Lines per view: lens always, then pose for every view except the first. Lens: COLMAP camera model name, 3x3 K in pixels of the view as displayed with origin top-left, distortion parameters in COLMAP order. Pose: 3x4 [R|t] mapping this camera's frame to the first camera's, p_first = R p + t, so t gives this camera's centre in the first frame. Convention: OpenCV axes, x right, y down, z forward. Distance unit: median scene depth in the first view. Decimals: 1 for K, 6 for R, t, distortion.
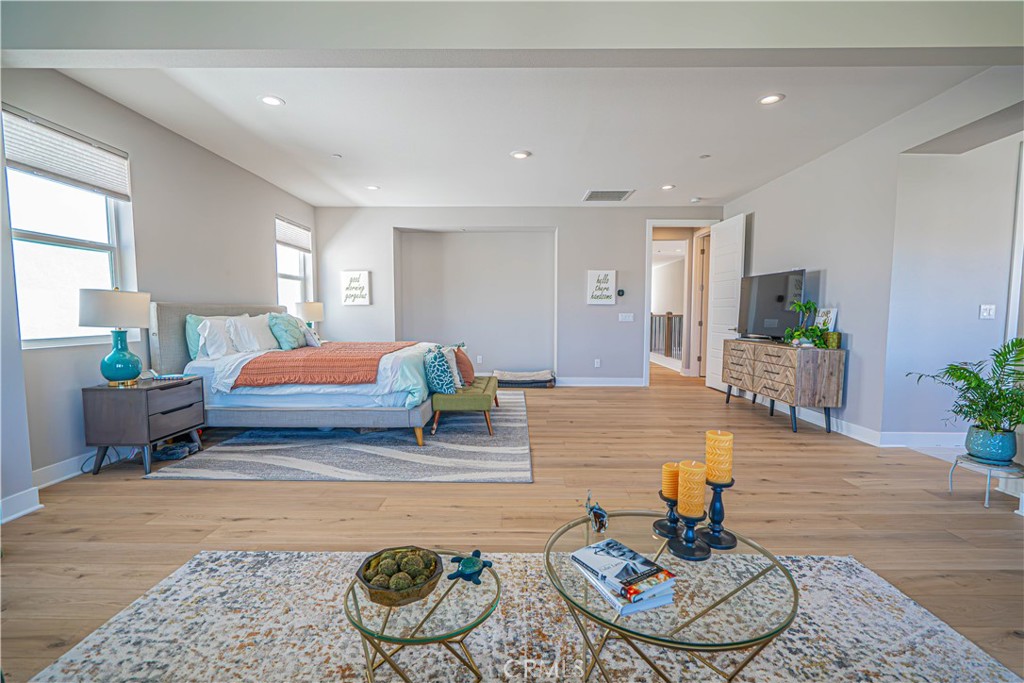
lens RADIAL K [[465.9, 0, 514.6], [0, 465.9, 347.2], [0, 0, 1]] dist [-0.000973, 0.000739]
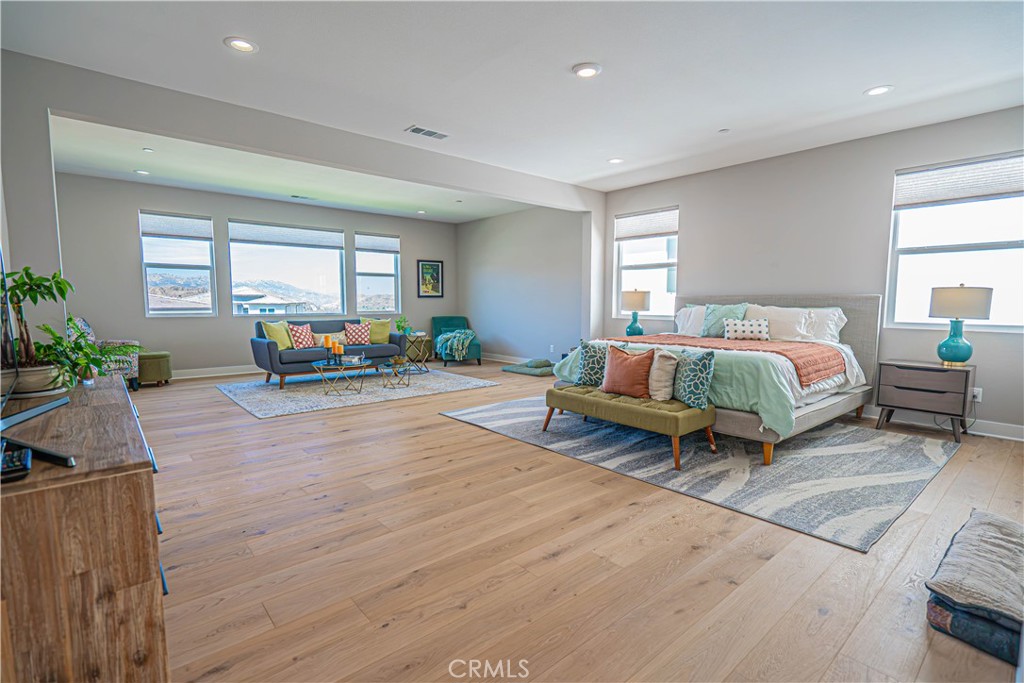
lens RADIAL K [[482.5, 0, 515.1], [0, 482.5, 344.5], [0, 0, 1]] dist [0.000851, 0.000281]
pose [[-0.746812, 0.056880, -0.662599, 0.671592], [-0.052437, 0.988197, 0.143932, -0.131533], [0.662965, 0.142234, -0.735015, 1.738589]]
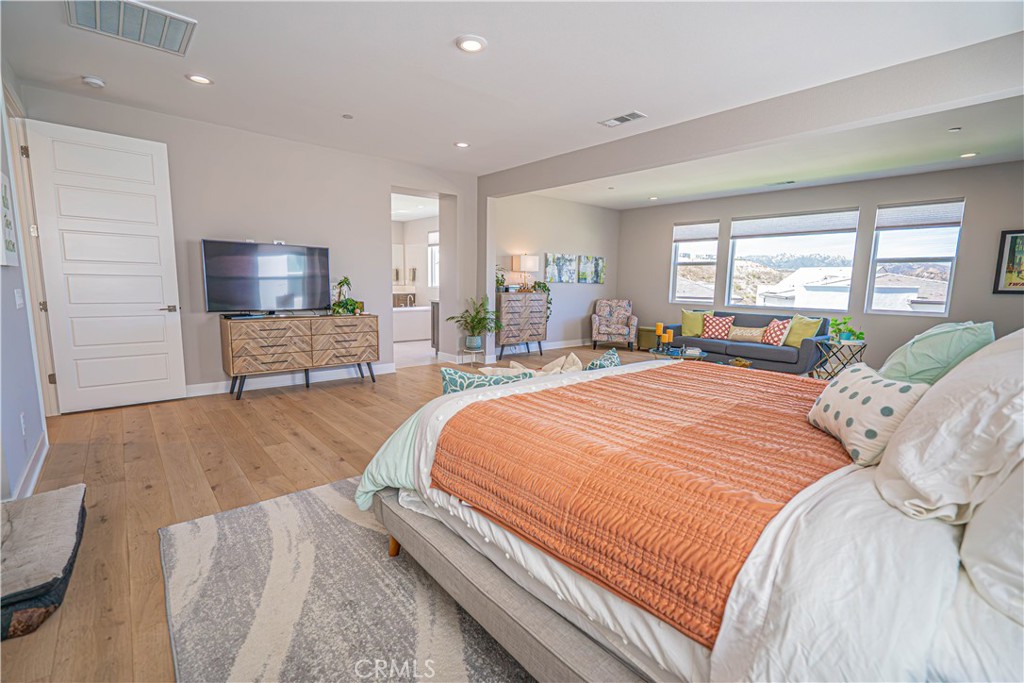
lens RADIAL K [[459.3, 0, 514.7], [0, 459.3, 347.4], [0, 0, 1]] dist [-0.002451, 0.000492]
pose [[-0.663169, -0.119116, 0.738931, -0.605793], [0.034067, 0.981428, 0.188781, -0.143305], [-0.747694, 0.150367, -0.646794, 1.639305]]
